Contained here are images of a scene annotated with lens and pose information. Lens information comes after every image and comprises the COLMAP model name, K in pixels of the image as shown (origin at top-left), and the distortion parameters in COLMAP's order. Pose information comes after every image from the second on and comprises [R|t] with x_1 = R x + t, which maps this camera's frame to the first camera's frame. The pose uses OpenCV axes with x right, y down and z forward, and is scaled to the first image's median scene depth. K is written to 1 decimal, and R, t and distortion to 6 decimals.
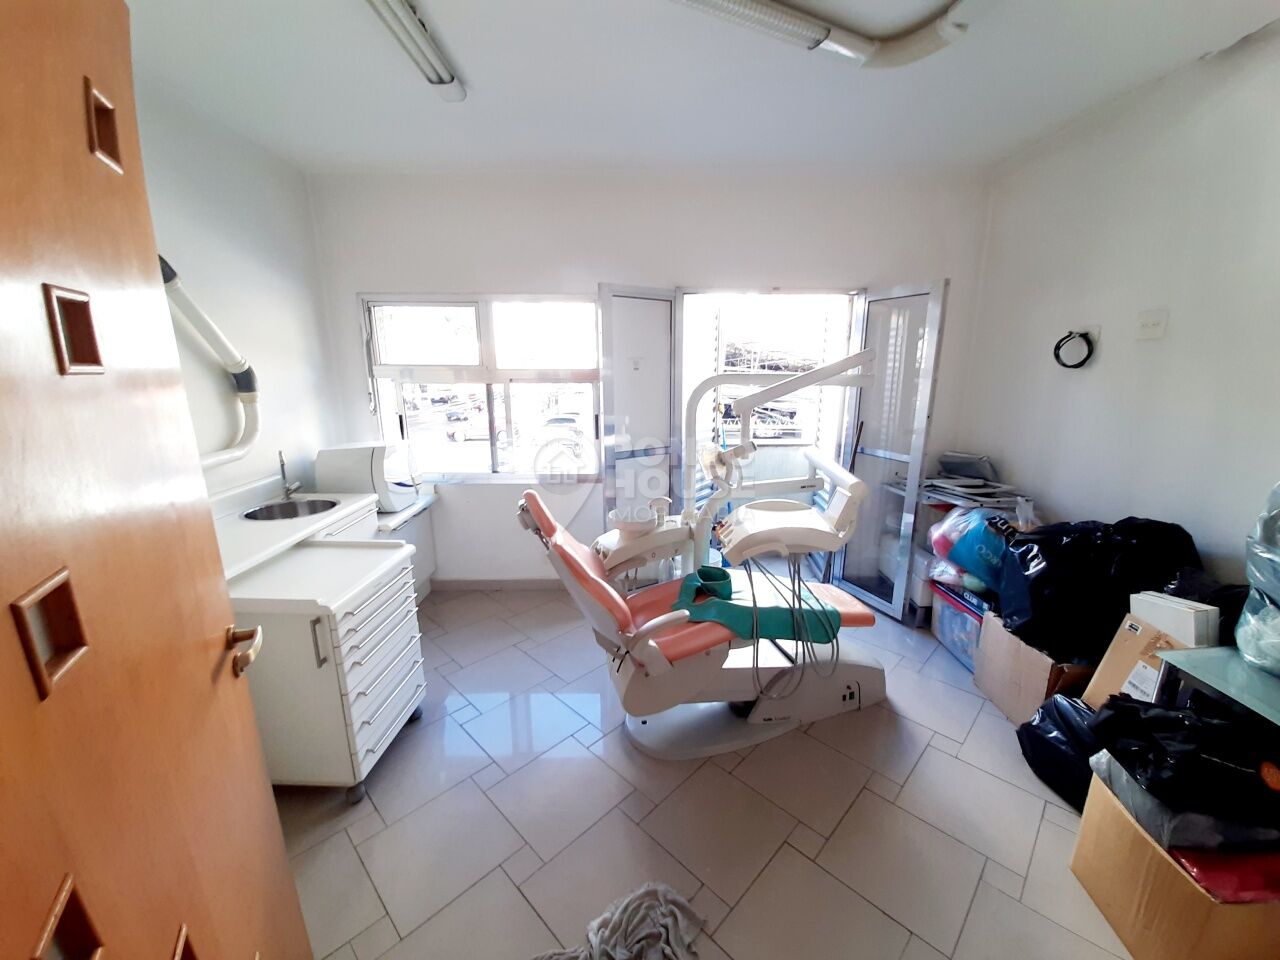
lens RADIAL K [[503.9, 0, 652.8], [0, 503.9, 481.7], [0, 0, 1]] dist [0.015741, -0.016810]
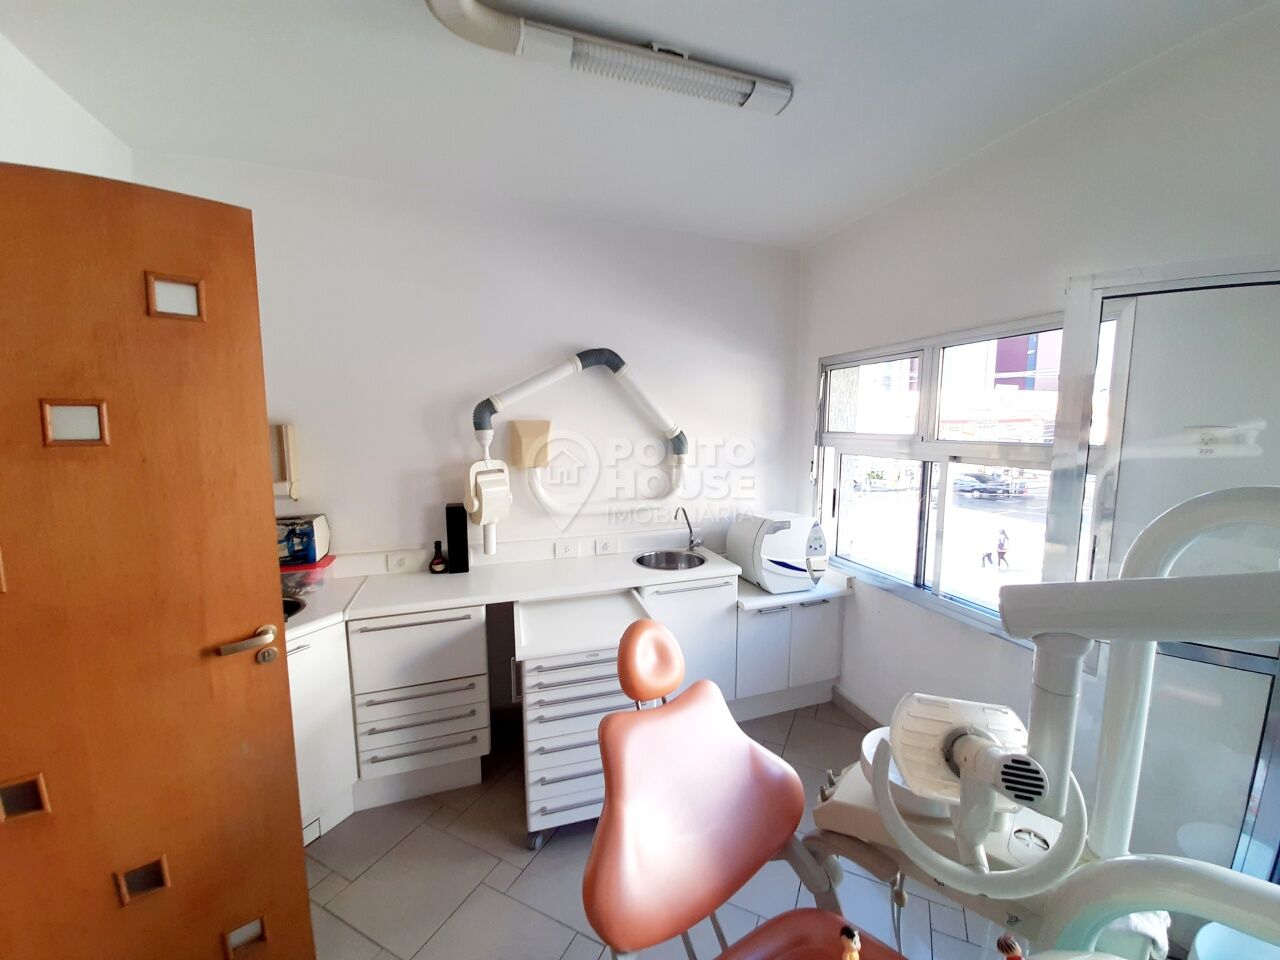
lens RADIAL K [[503.9, 0, 652.8], [0, 503.9, 481.7], [0, 0, 1]] dist [0.015741, -0.016810]
pose [[0.329965, 0.111529, -0.937382, 0.225438], [-0.222005, 0.974313, 0.037776, -0.112356], [0.917517, 0.195639, 0.346249, 0.424881]]
